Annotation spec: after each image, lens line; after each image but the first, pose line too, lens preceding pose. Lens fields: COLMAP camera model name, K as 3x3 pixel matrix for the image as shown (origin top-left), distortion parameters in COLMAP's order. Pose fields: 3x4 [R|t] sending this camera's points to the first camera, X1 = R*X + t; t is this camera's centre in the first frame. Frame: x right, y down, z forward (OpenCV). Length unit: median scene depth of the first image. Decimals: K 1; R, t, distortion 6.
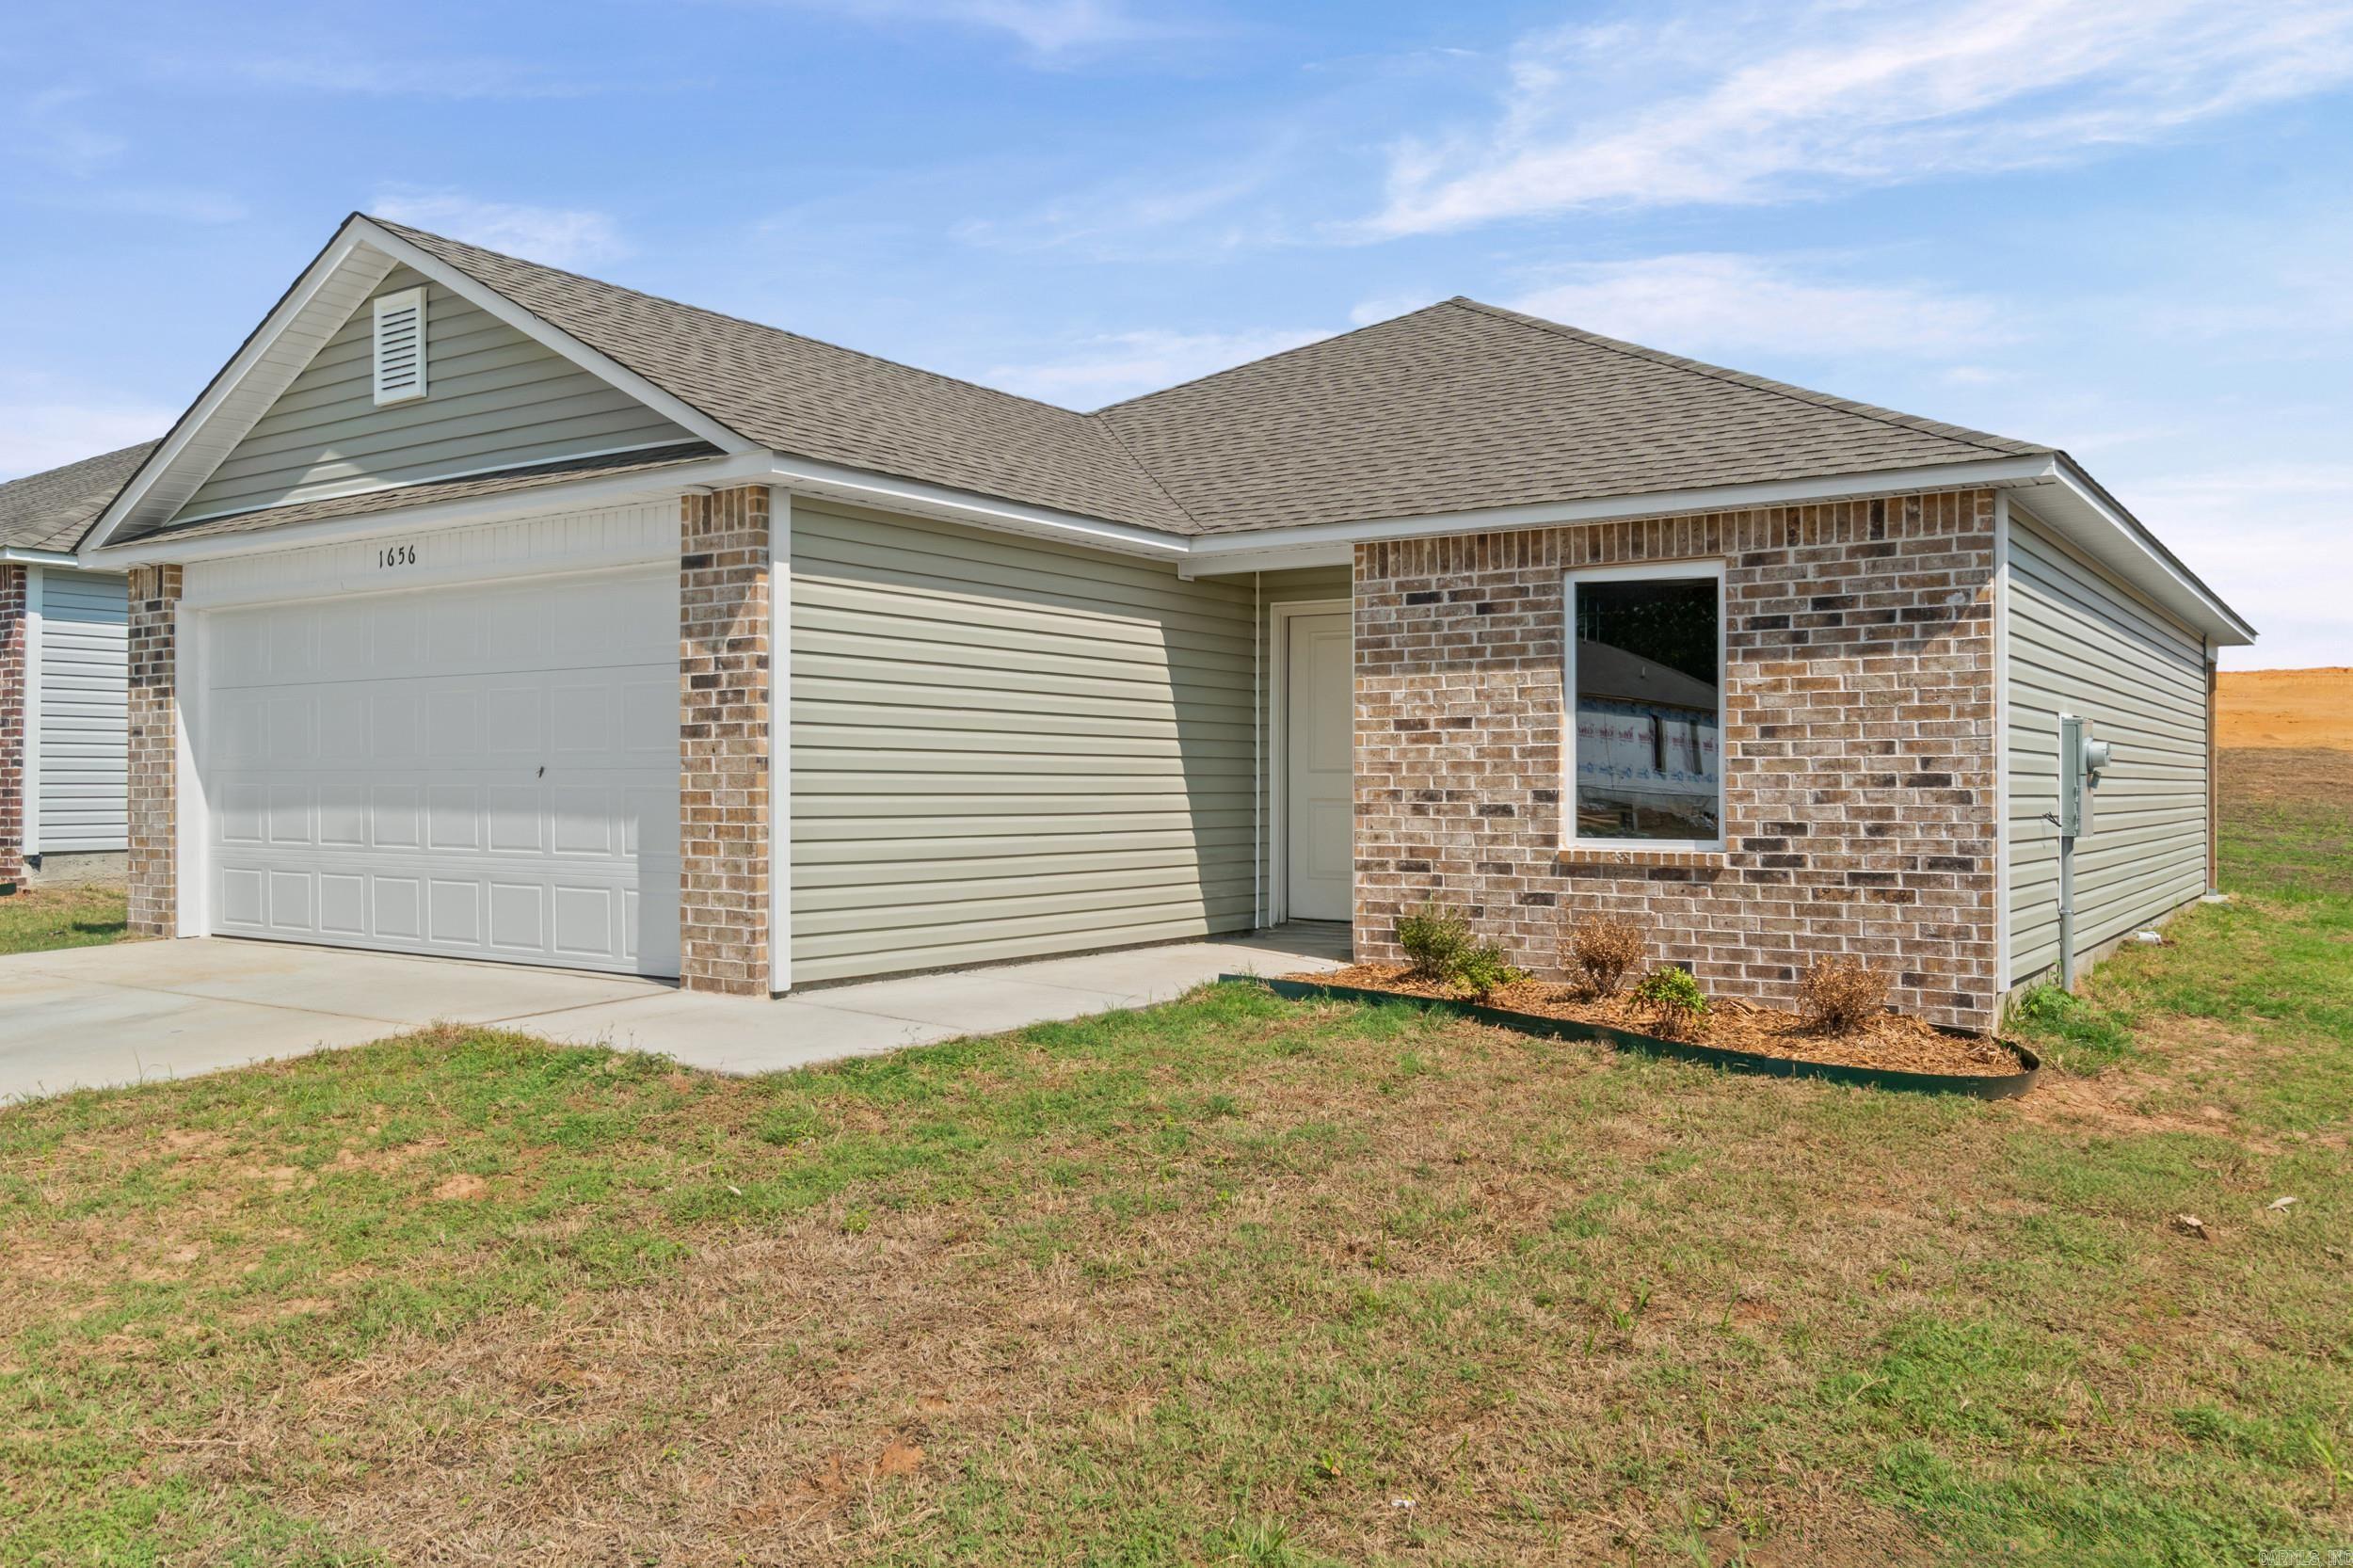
lens RADIAL K [[1801.5, 0, 1162.5], [0, 1801.5, 771.9], [0, 0, 1]] dist [0.000731, -0.003856]
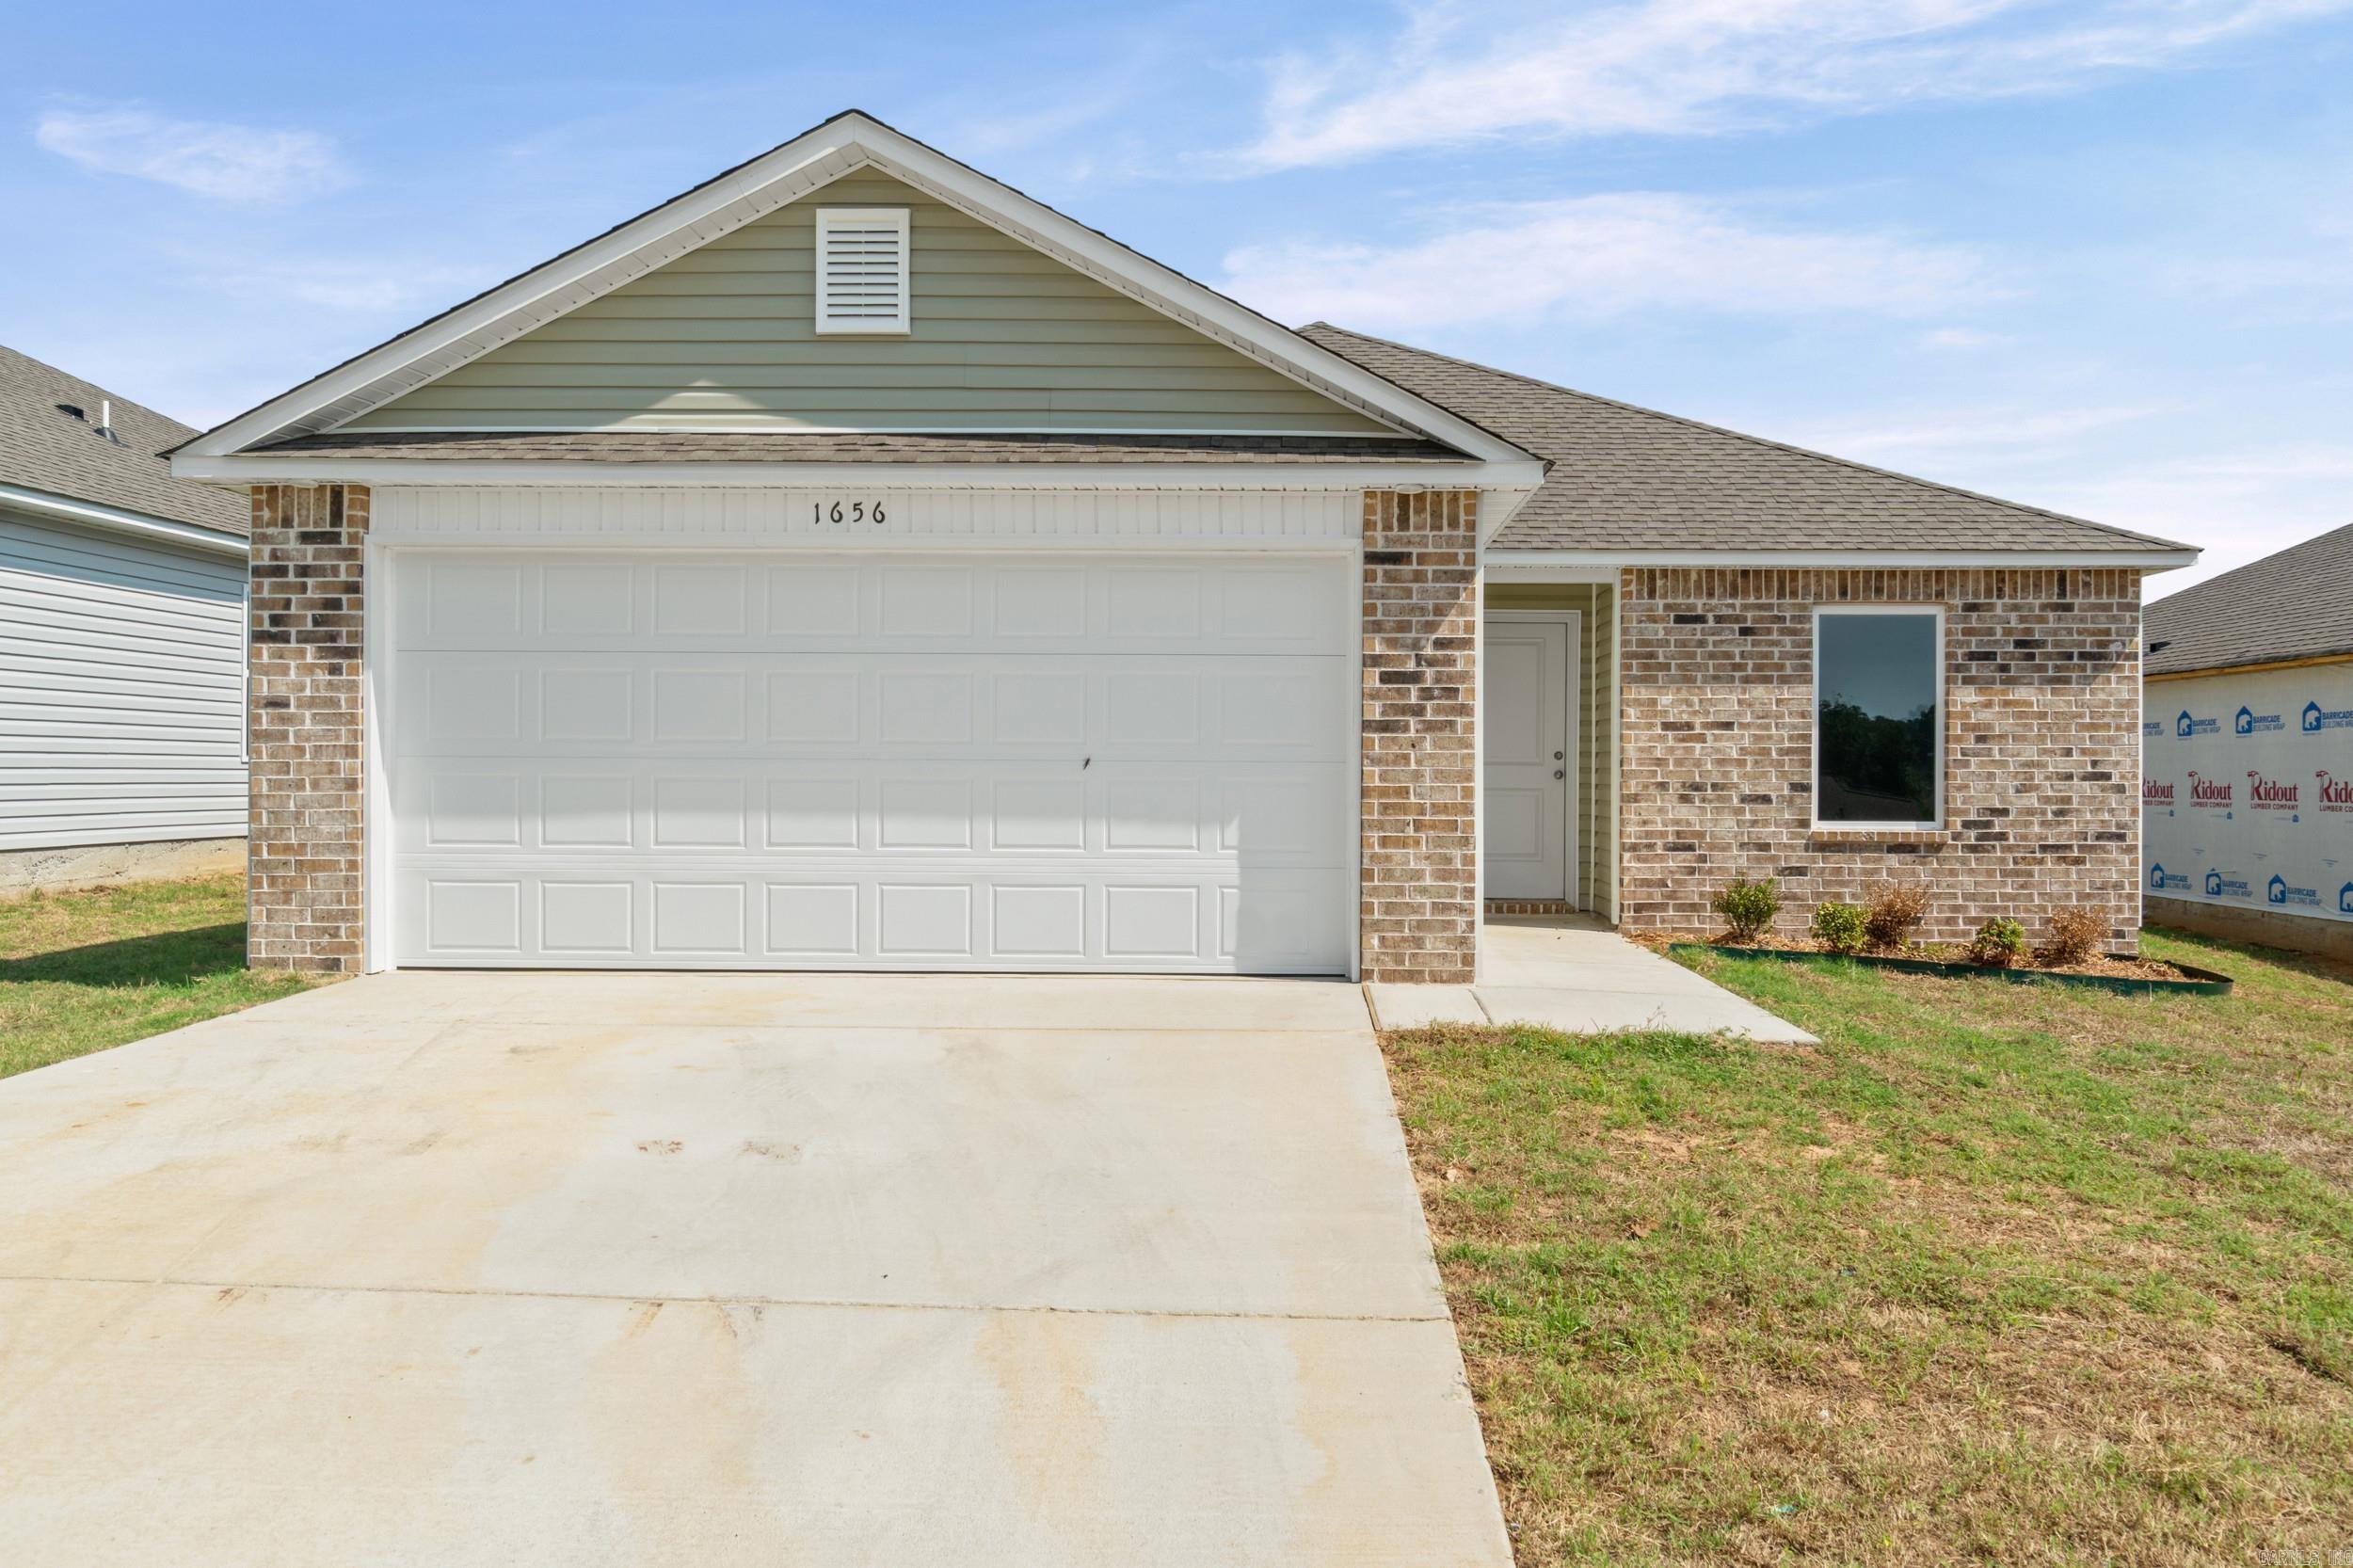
lens RADIAL K [[1837.5, 0, 1261.9], [0, 1837.5, 768.5], [0, 0, 1]] dist [0.006077, -0.008614]
pose [[0.829999, 0.003533, 0.557753, -0.853763], [-0.008845, 0.999938, 0.006828, -0.005130], [-0.557694, -0.010600, 0.829979, 0.177449]]
